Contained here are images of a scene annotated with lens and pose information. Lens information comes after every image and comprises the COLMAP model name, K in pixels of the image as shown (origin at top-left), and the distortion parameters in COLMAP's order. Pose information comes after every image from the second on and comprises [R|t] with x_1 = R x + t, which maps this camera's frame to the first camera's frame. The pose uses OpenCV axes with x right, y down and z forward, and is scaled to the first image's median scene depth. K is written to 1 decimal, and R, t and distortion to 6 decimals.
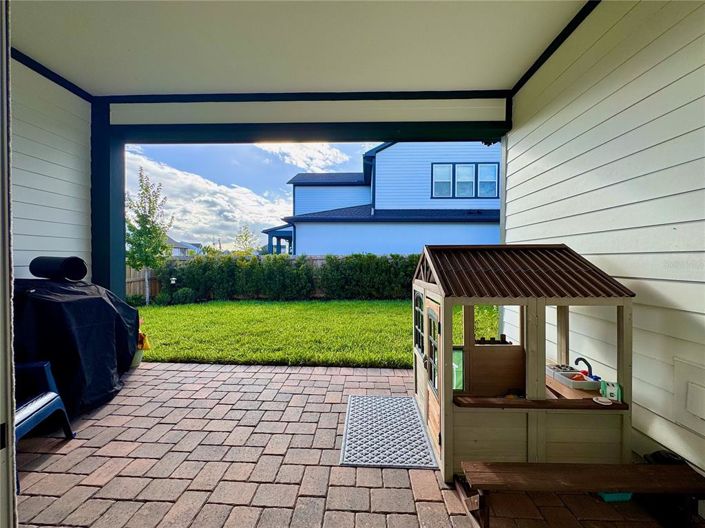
lens RADIAL K [[281.9, 0, 349.9], [0, 281.9, 262.1], [0, 0, 1]] dist [-0.003918, -0.000130]
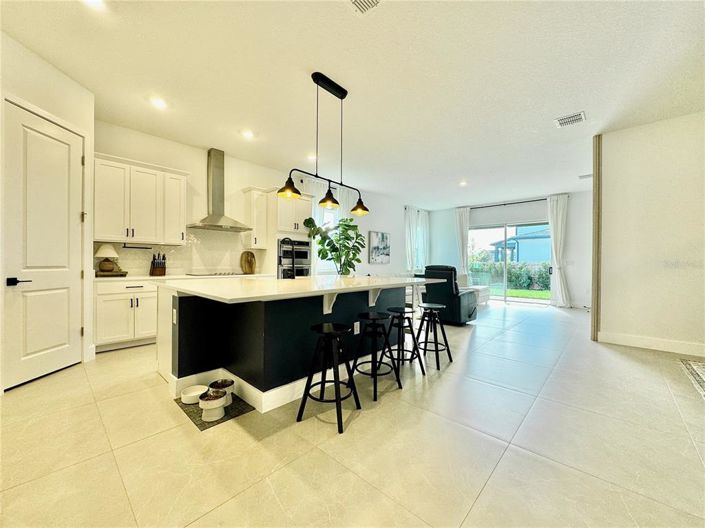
lens RADIAL K [[281.9, 0, 352.8], [0, 281.9, 265.0], [0, 0, 1]] dist [-0.003918, -0.000130]
pose [[0.756286, 0.006349, -0.654211, 0.145346], [-0.011864, 0.999922, -0.004012, 0.010023], [0.654134, 0.010796, 0.756302, -0.861645]]
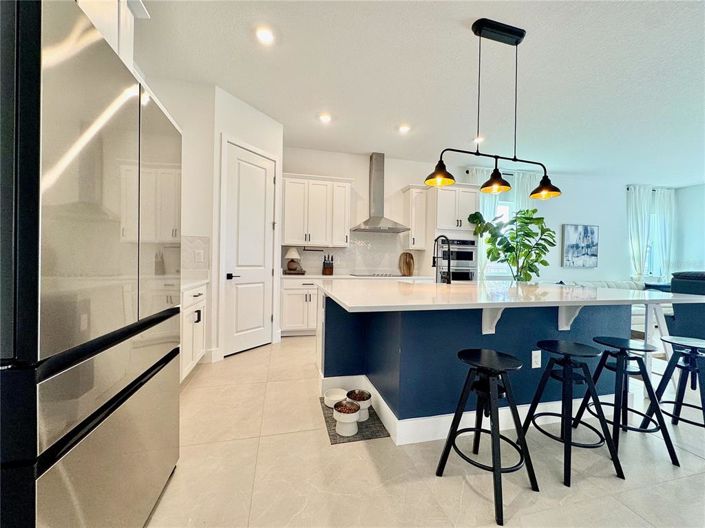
lens RADIAL K [[281.9, 0, 352.6], [0, 281.9, 264.5], [0, 0, 1]] dist [-0.003918, -0.000130]
pose [[0.268618, 0.006621, -0.963224, 0.119006], [-0.027914, 0.999610, -0.000914, 0.009539], [0.962842, 0.027132, 0.268698, -0.823873]]
